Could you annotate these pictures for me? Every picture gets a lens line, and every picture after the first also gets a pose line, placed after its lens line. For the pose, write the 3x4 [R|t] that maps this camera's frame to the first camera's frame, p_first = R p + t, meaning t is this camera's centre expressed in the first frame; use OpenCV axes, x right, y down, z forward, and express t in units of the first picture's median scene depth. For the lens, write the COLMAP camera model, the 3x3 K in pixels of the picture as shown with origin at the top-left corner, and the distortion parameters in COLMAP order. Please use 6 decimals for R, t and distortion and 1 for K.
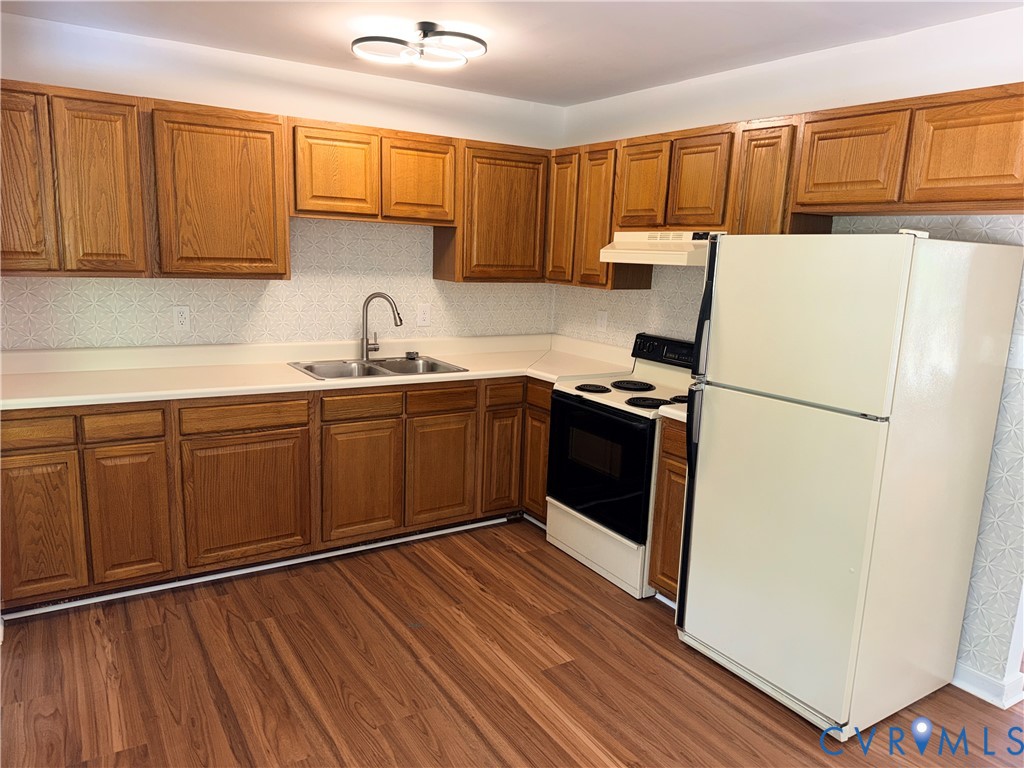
lens RADIAL K [[731.8, 0, 511.6], [0, 731.8, 385.2], [0, 0, 1]] dist [0.019466, -0.019176]
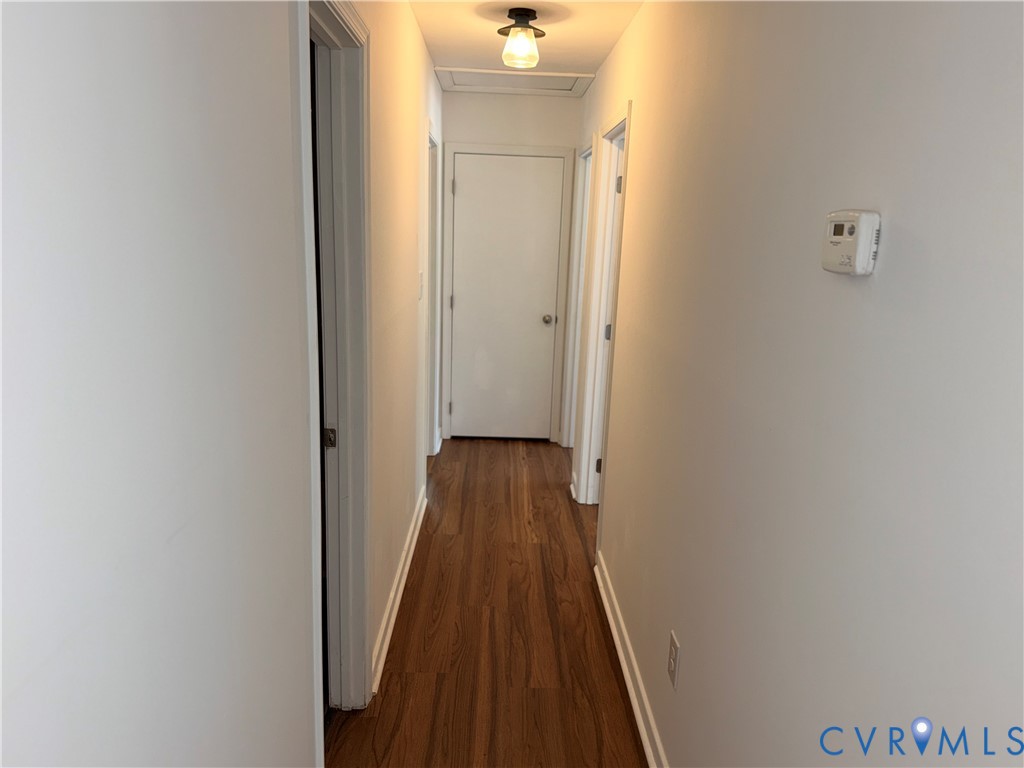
lens RADIAL K [[731.8, 0, 511.6], [0, 731.8, 385.1], [0, 0, 1]] dist [0.019466, -0.019176]
pose [[-0.850999, -0.184774, 0.491588, -0.801879], [0.024374, 0.921156, 0.388430, -0.355407], [-0.524601, 0.342535, -0.779399, 1.796967]]
